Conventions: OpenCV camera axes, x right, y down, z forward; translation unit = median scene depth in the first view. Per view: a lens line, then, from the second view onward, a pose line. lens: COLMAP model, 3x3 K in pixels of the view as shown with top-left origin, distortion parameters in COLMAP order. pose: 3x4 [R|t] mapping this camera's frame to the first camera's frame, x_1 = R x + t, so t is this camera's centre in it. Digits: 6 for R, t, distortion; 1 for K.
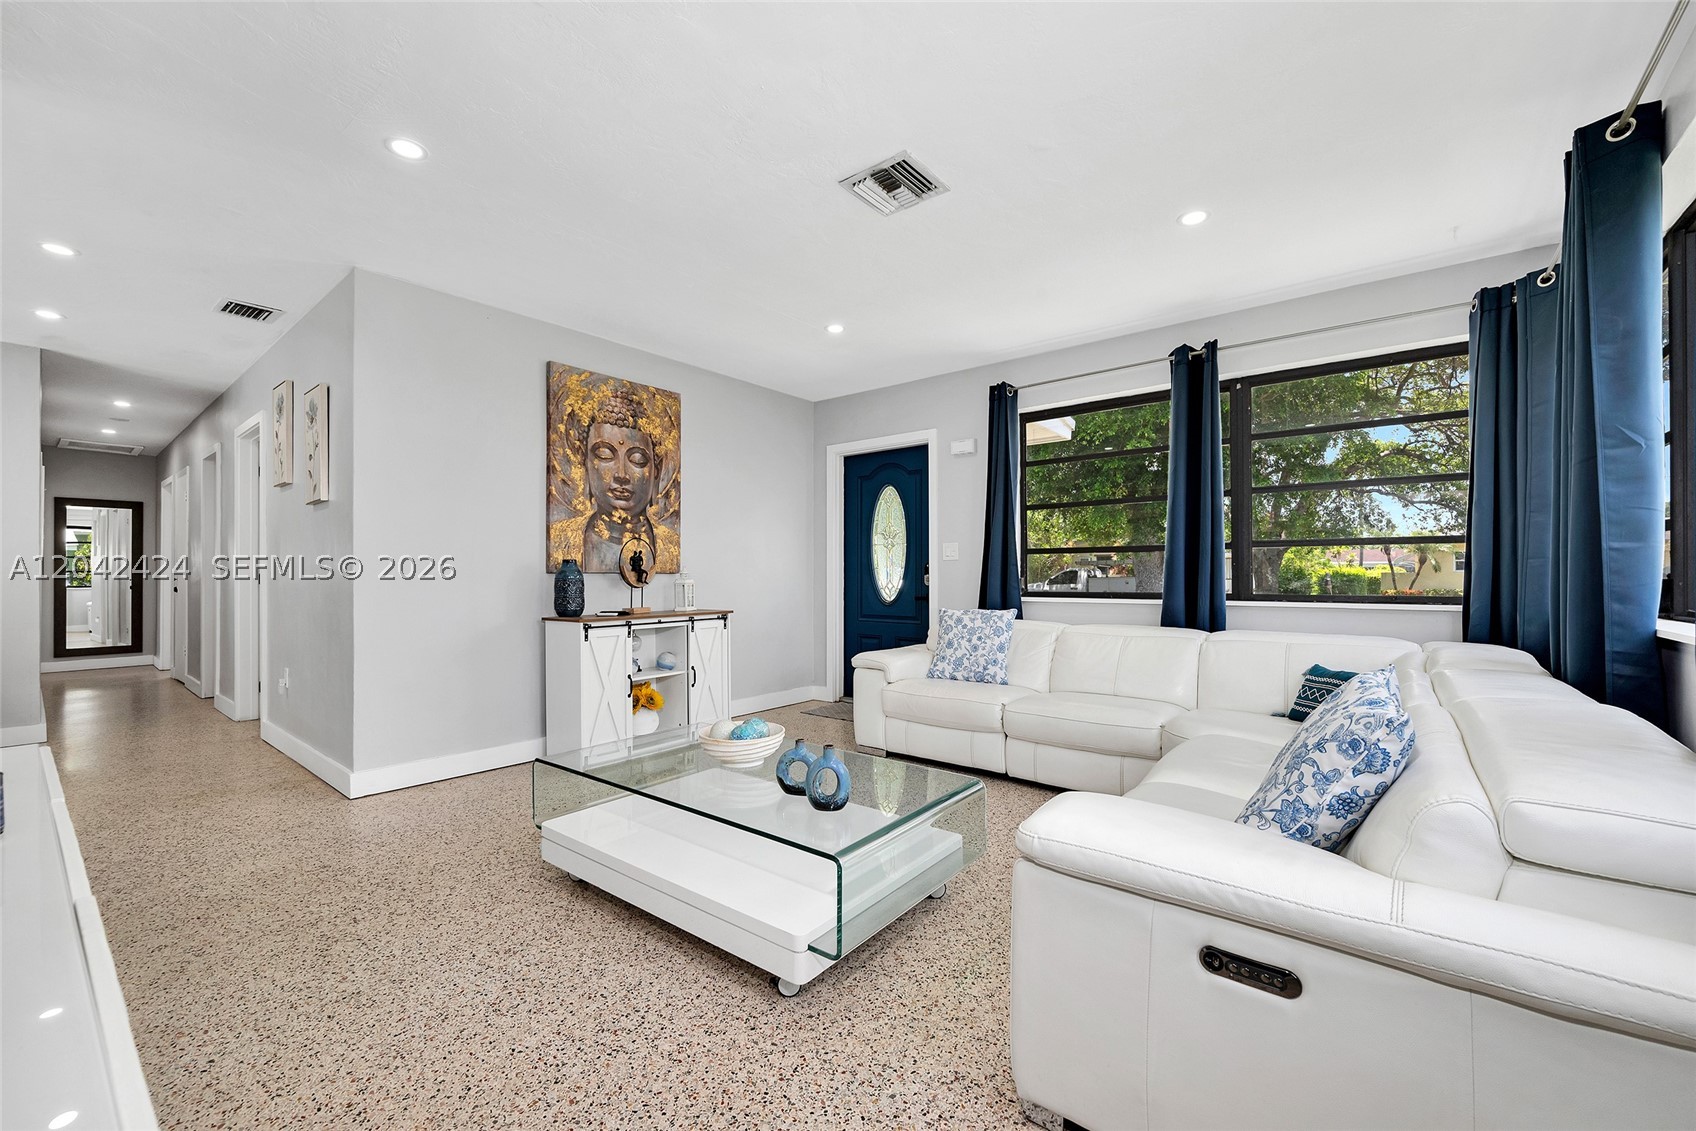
lens RADIAL K [[679.2, 0, 845.4], [0, 679.2, 555.6], [0, 0, 1]] dist [-0.002888, -0.000165]
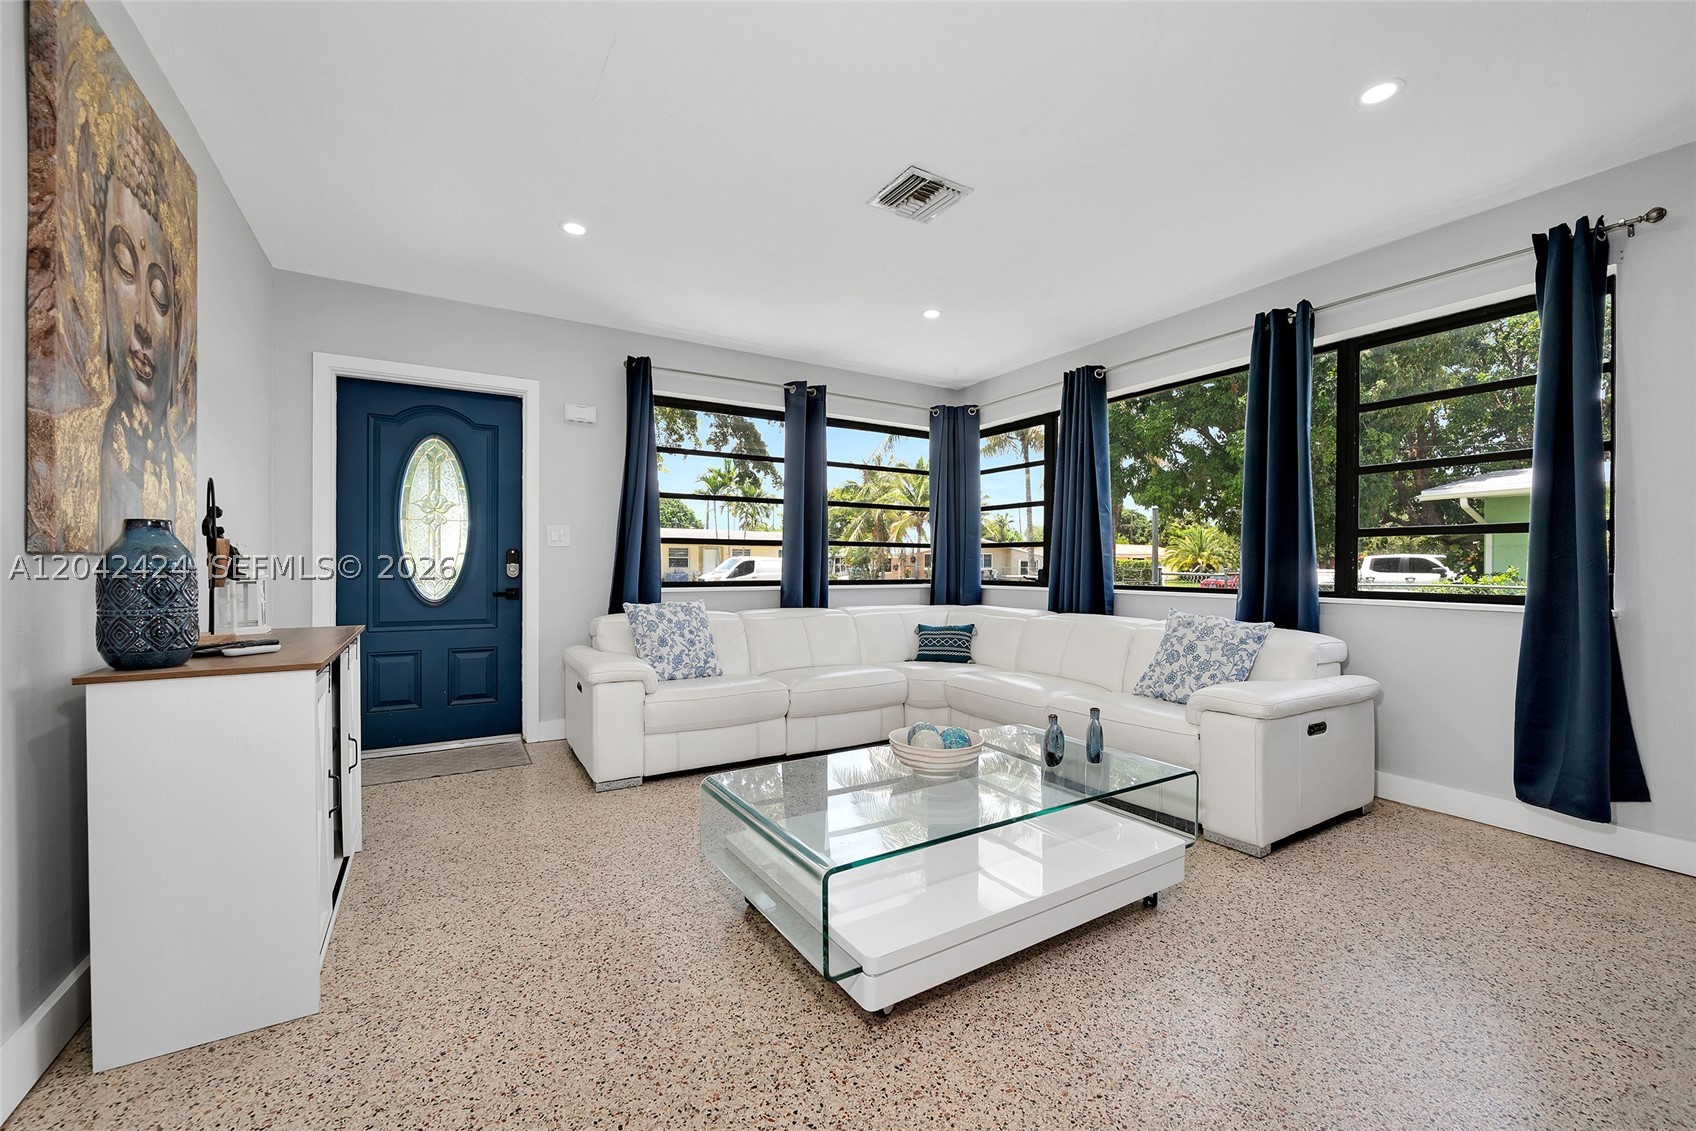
lens RADIAL K [[679.2, 0, 845.4], [0, 679.2, 555.6], [0, 0, 1]] dist [-0.002888, -0.000165]
pose [[0.336183, 0.017901, 0.941627, -0.610923], [-0.031995, 0.999459, -0.007577, 0.015823], [-0.941253, -0.027580, 0.336574, 0.474884]]
